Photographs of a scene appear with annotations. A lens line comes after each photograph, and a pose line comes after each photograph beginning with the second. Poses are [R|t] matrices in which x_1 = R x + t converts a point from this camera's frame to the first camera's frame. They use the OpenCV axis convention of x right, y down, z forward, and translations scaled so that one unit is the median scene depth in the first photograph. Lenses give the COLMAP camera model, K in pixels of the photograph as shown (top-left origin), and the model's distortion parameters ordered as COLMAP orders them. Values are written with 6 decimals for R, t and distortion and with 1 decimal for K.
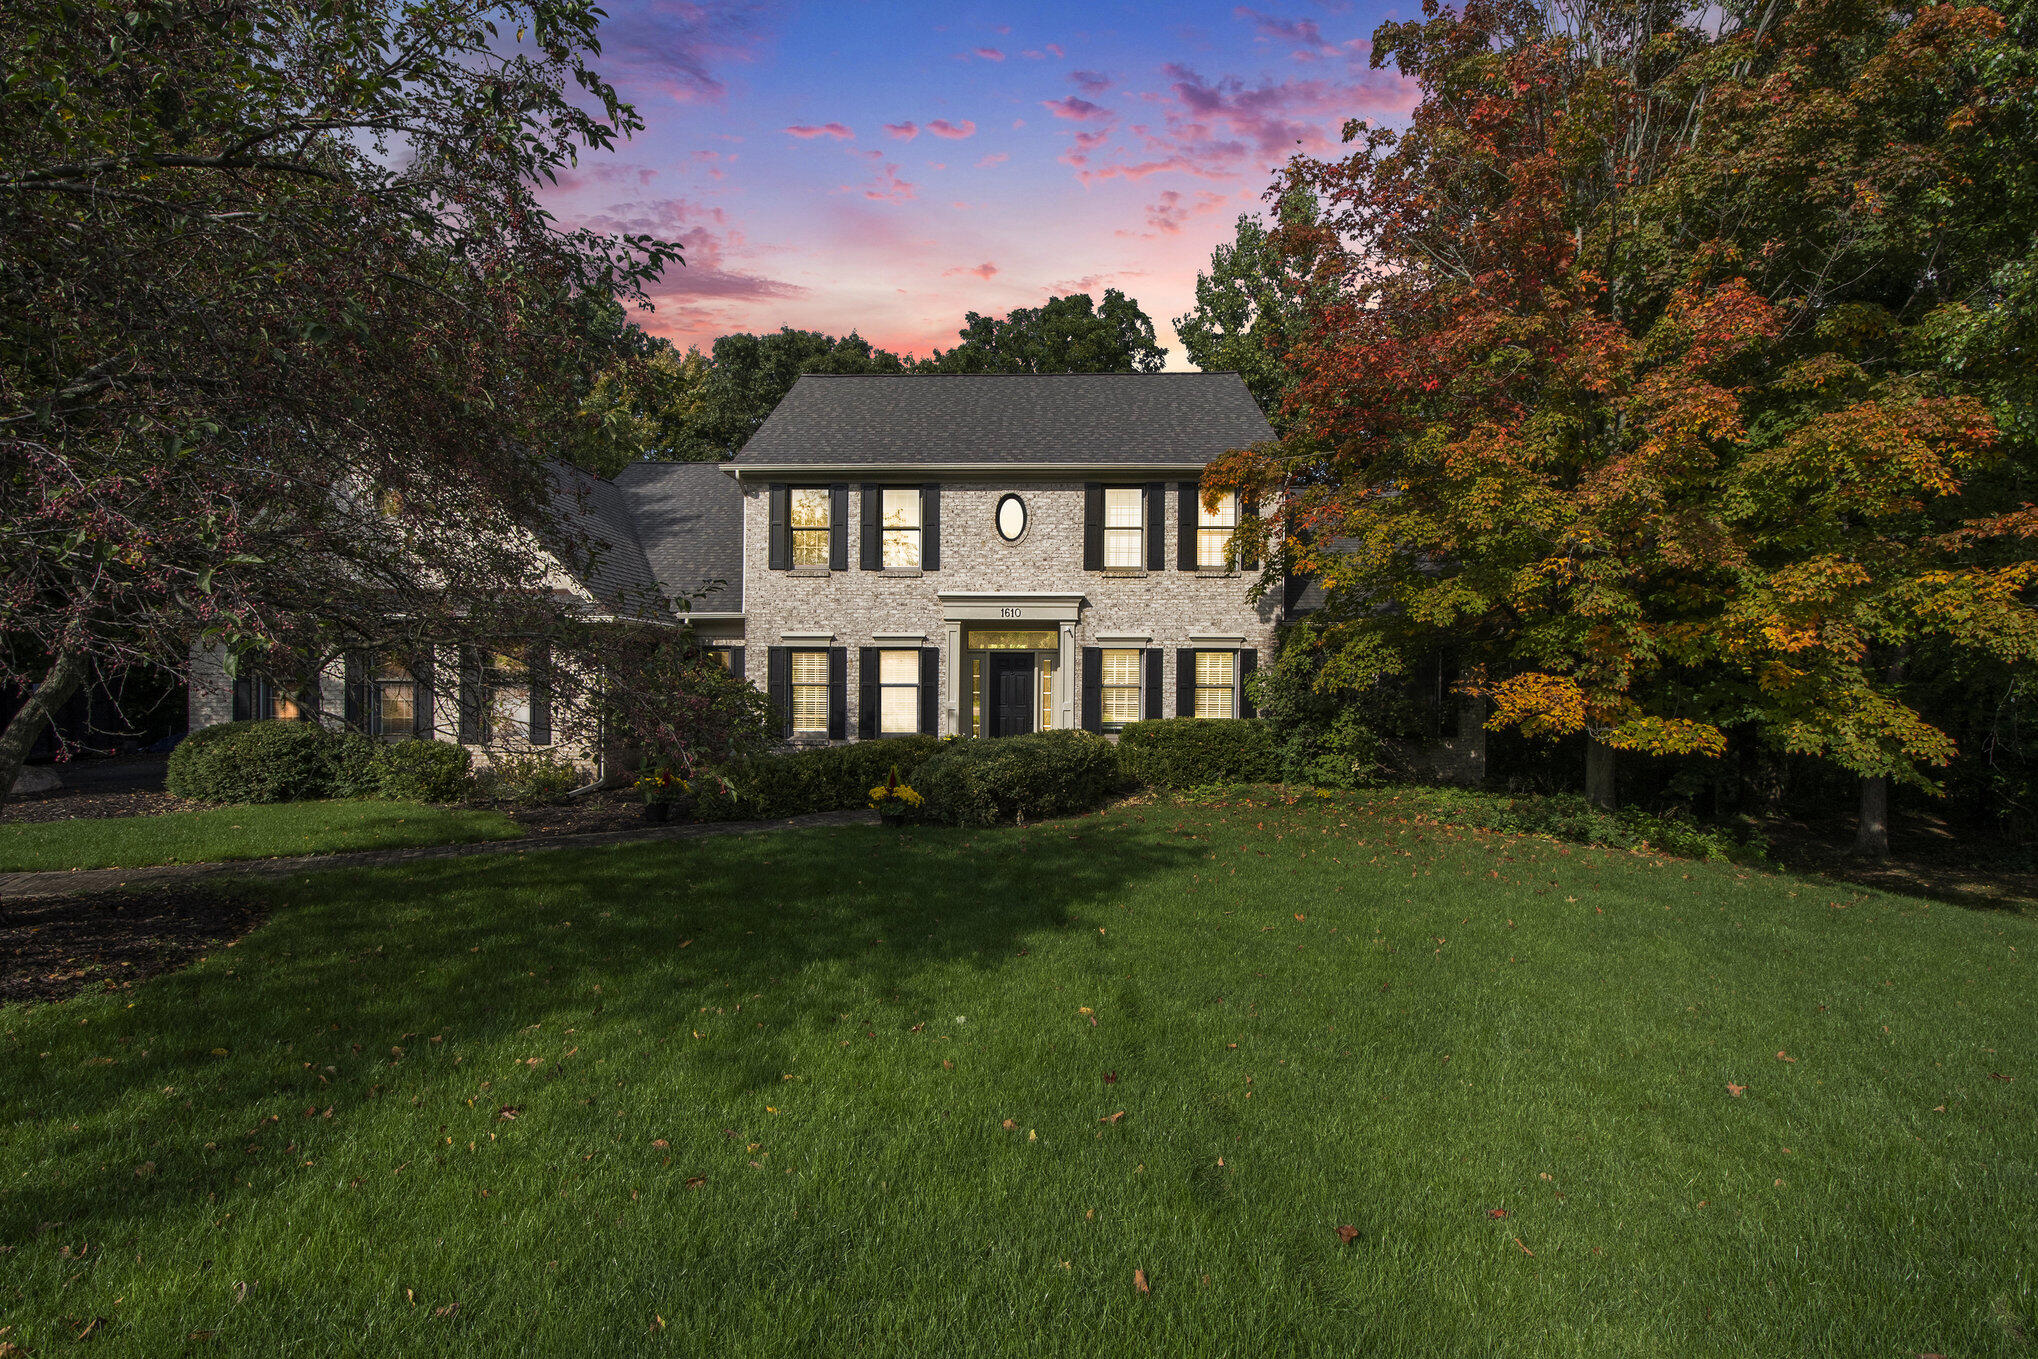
lens RADIAL K [[898.7, 0, 1080.0], [0, 898.7, 633.2], [0, 0, 1]] dist [0.001231, -0.011386]
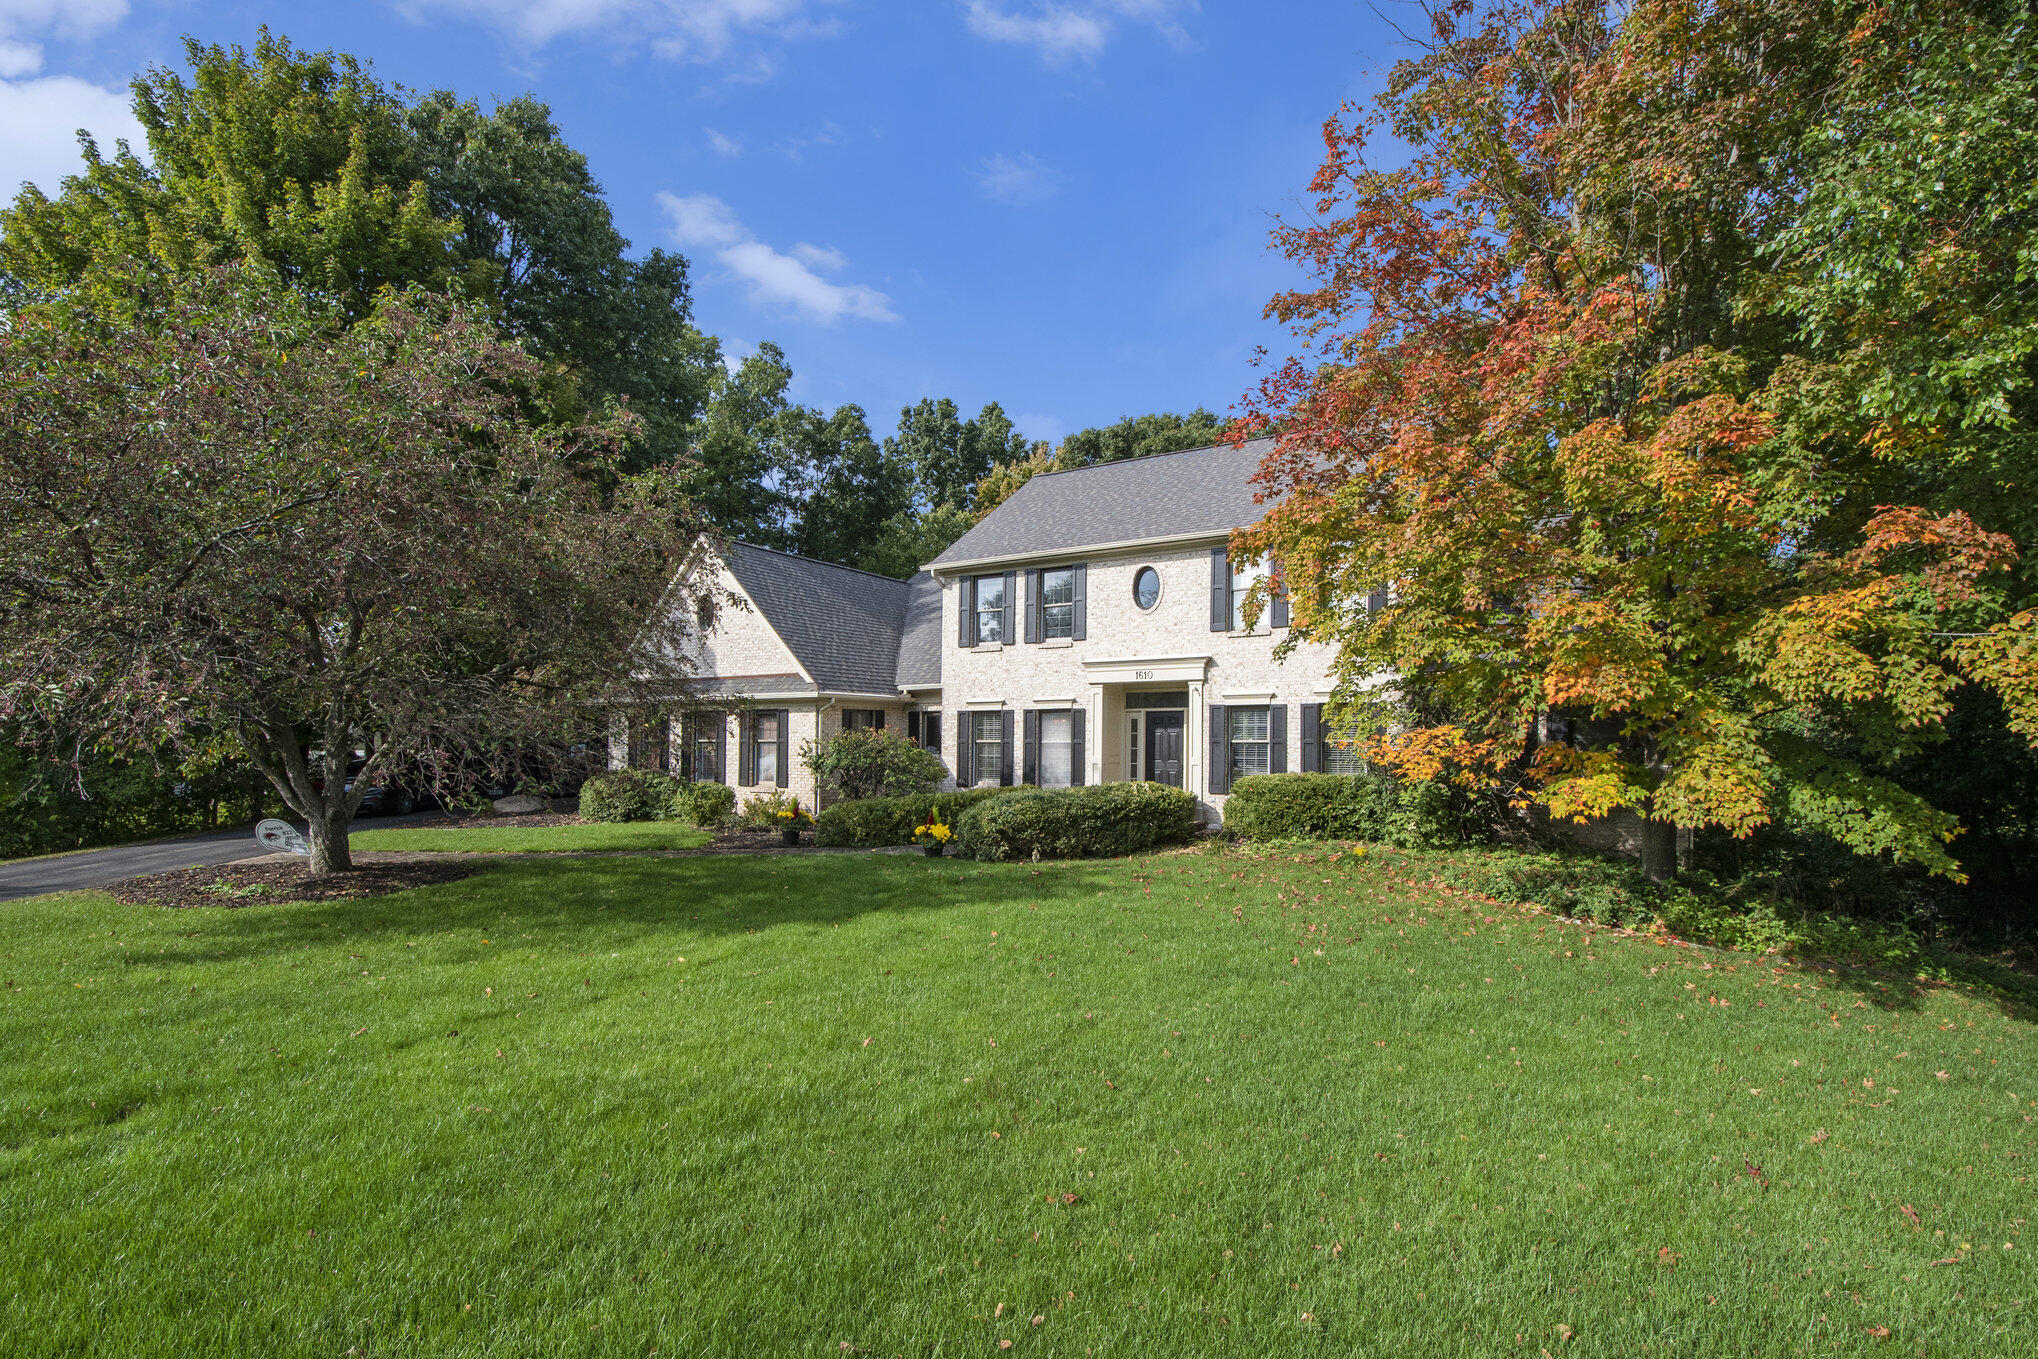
lens RADIAL K [[918.9, 0, 1105.7], [0, 918.9, 680.9], [0, 0, 1]] dist [0.000822, -0.013229]
pose [[0.887143, -0.036368, -0.460060, 0.396480], [0.033860, 0.999333, -0.013705, -0.001974], [0.460251, -0.003420, 0.887782, -0.012252]]
